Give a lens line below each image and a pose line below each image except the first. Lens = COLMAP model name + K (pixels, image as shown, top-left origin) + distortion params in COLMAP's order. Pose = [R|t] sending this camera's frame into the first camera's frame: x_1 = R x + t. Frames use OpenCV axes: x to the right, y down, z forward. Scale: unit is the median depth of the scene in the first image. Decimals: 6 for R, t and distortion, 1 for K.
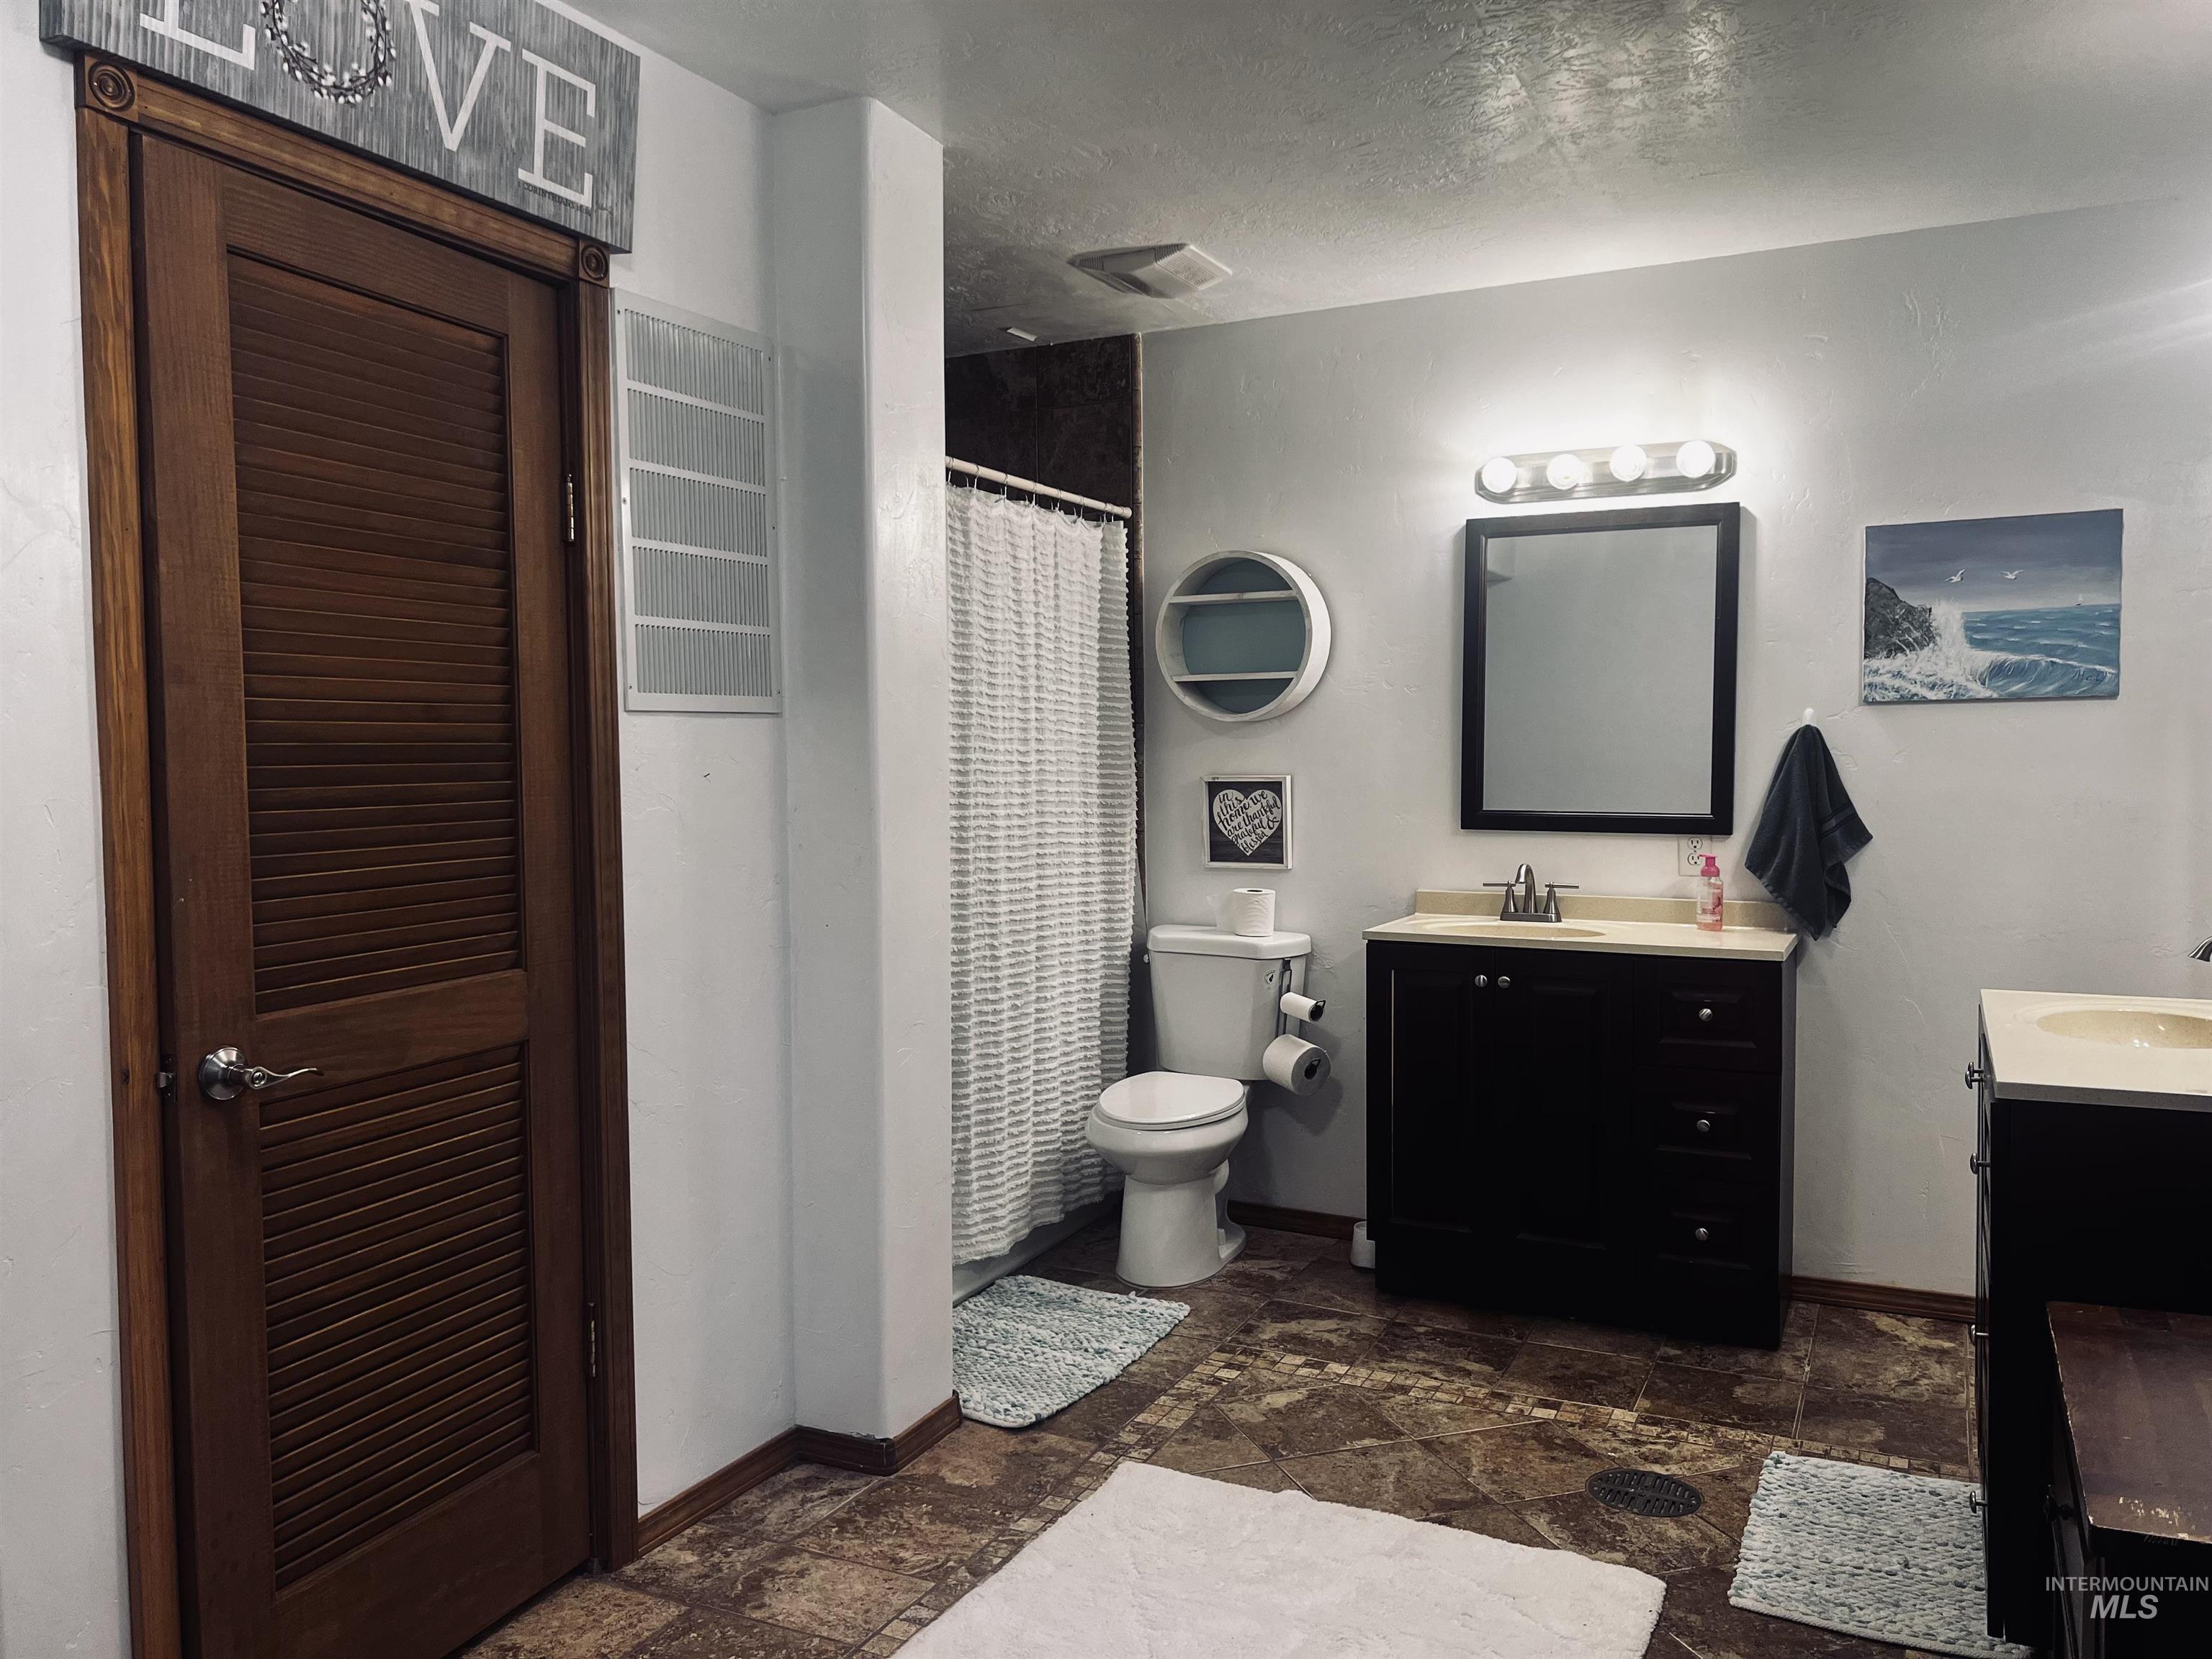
lens RADIAL K [[1664.6, 0, 1112.1], [0, 1664.6, 834.6], [0, 0, 1]] dist [0.061708, -0.070035]
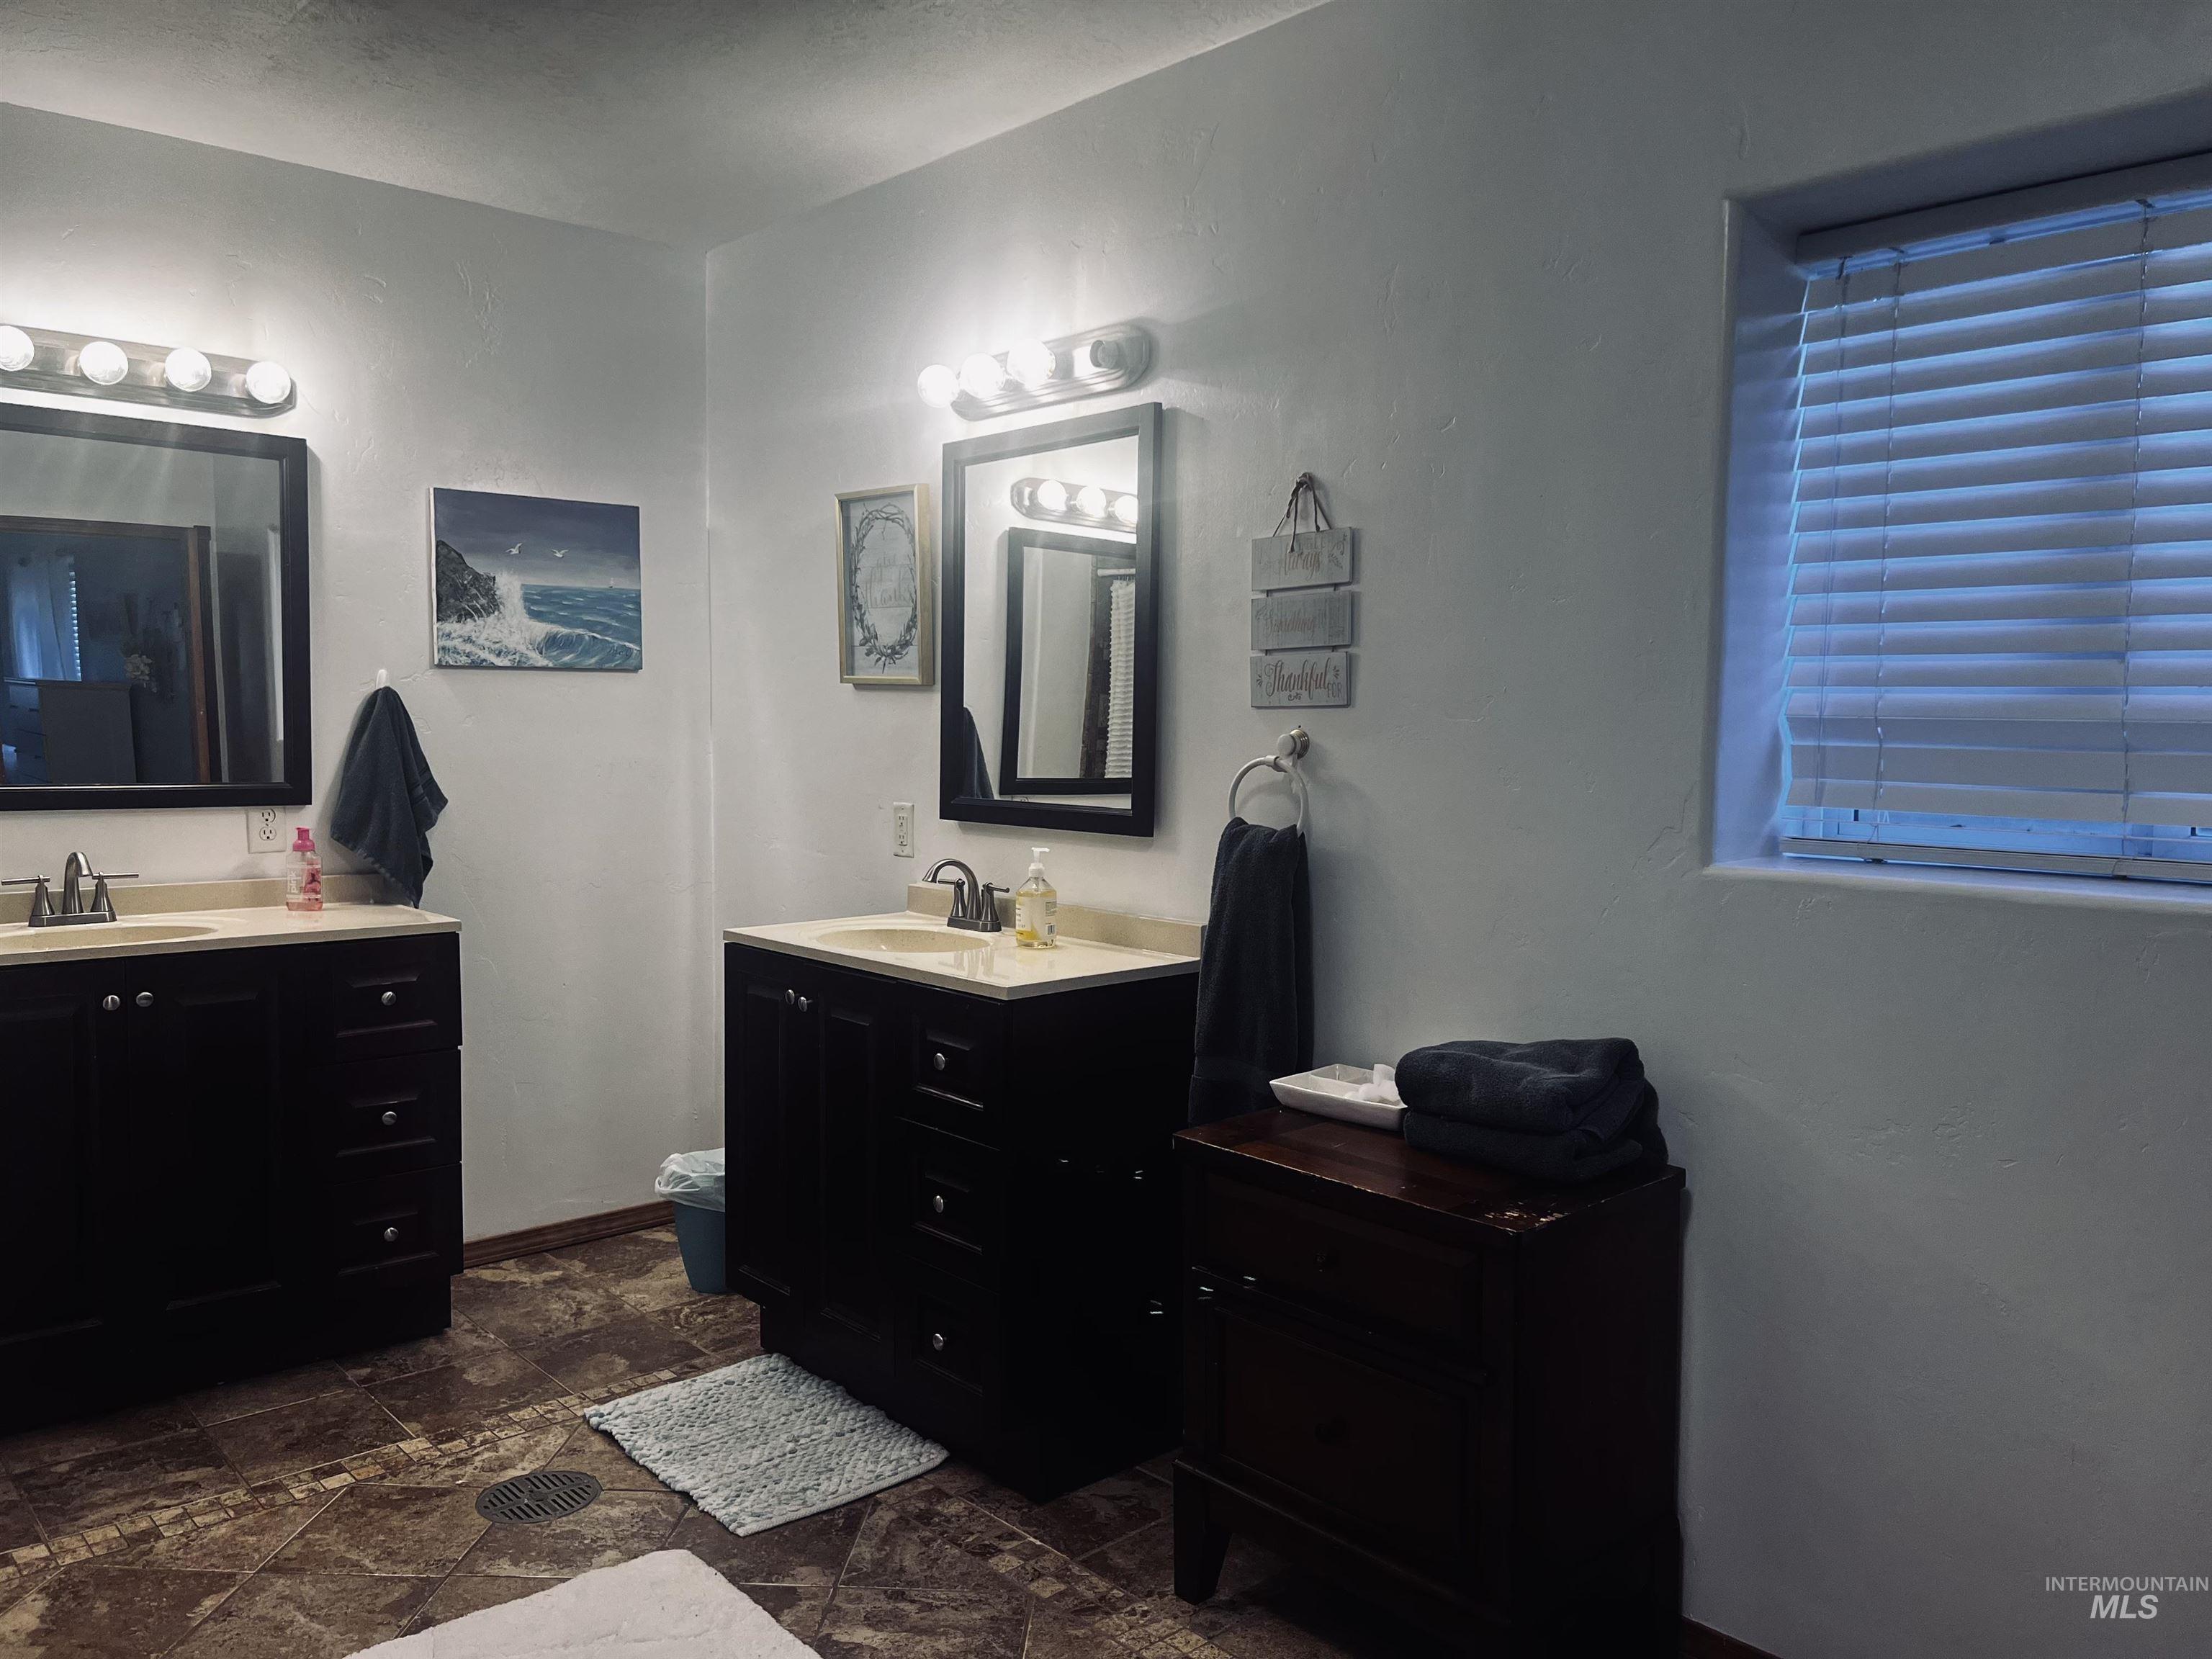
lens RADIAL K [[1664.6, 0, 1112.1], [0, 1664.6, 834.6], [0, 0, 1]] dist [0.061708, -0.070035]
pose [[0.373743, -0.057728, 0.925734, -0.335321], [0.032203, 0.998267, 0.049250, -0.015501], [-0.926973, 0.011405, 0.374954, 0.267350]]
